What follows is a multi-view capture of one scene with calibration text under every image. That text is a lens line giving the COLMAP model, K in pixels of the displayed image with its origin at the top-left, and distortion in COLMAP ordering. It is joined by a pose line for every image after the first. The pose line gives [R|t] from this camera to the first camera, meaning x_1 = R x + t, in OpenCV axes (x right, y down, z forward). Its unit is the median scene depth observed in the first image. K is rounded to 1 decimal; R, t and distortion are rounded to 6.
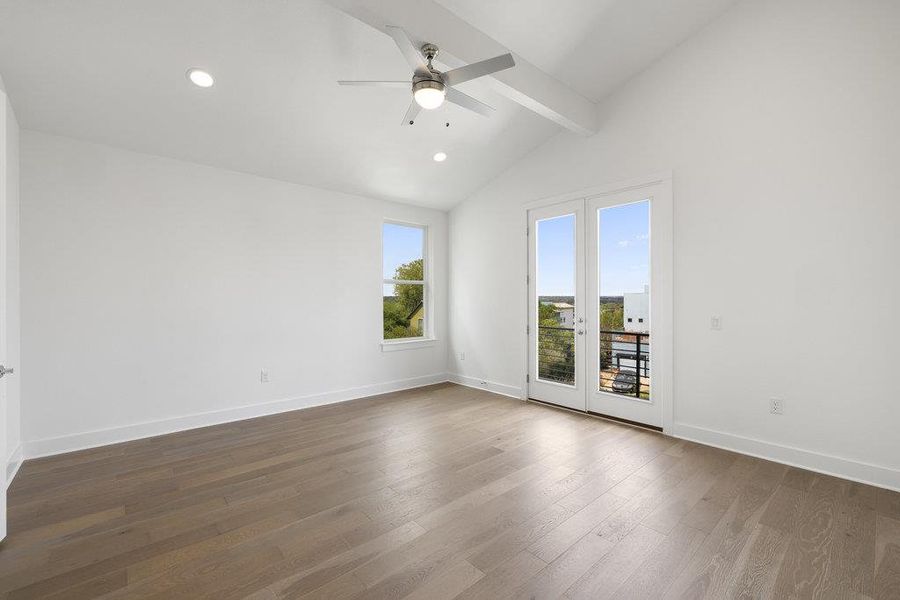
lens RADIAL K [[376.7, 0, 445.0], [0, 376.7, 301.3], [0, 0, 1]] dist [0.003126, 0.000878]
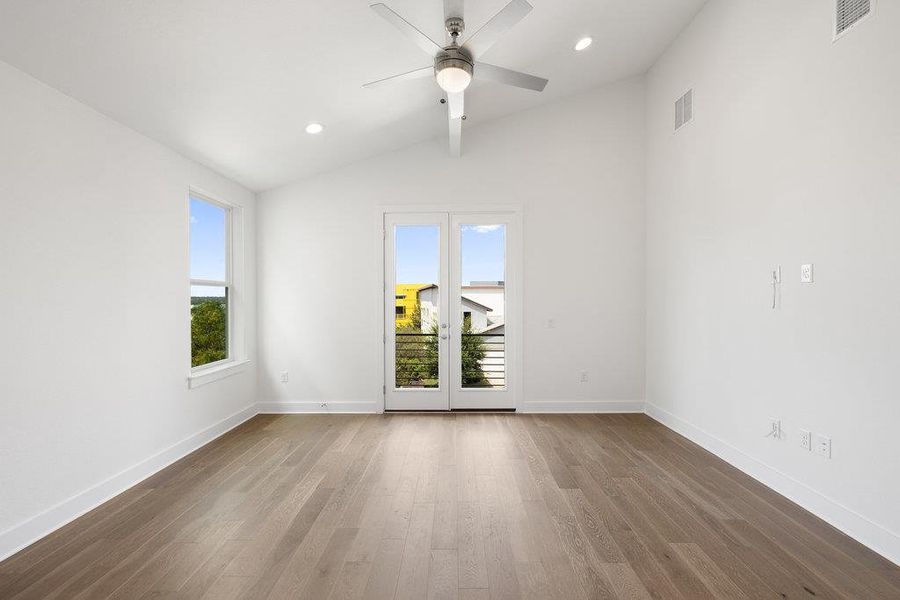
lens RADIAL K [[376.7, 0, 447.8], [0, 376.7, 308.0], [0, 0, 1]] dist [0.003126, 0.000878]
pose [[0.662540, -0.012906, 0.748915, -0.421567], [0.003662, 0.999895, 0.013992, -0.017643], [-0.749018, -0.006528, 0.662518, 0.266400]]
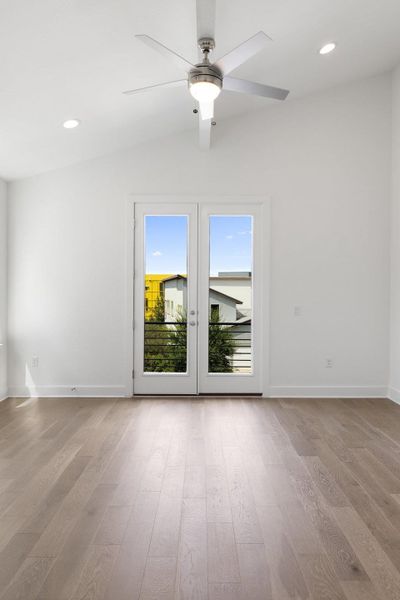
lens RADIAL K [[415.0, 0, 196.7], [0, 415.0, 291.1], [0, 0, 1]] dist [0.010813, -0.000715]
pose [[0.657291, 0.010772, 0.753560, -0.527511], [-0.003456, 0.999930, -0.011280, 0.001194], [-0.753629, 0.004810, 0.657282, 0.182724]]
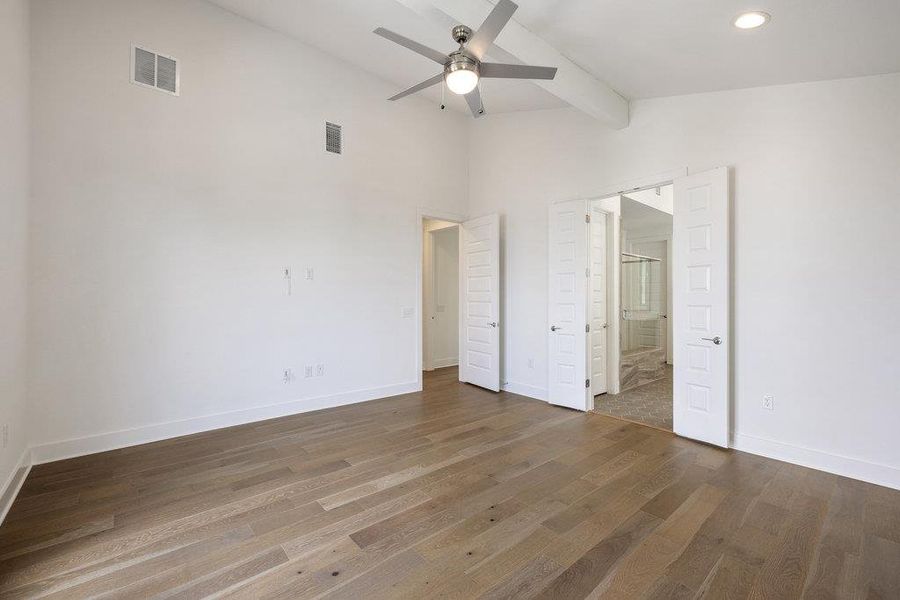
lens RADIAL K [[376.7, 0, 449.7], [0, 376.7, 298.7], [0, 0, 1]] dist [0.003126, 0.000878]
pose [[-0.999984, 0.001193, 0.005608, -0.011418], [0.001255, 0.999938, 0.011101, -0.002169], [-0.005595, 0.011108, -0.999923, 1.167112]]
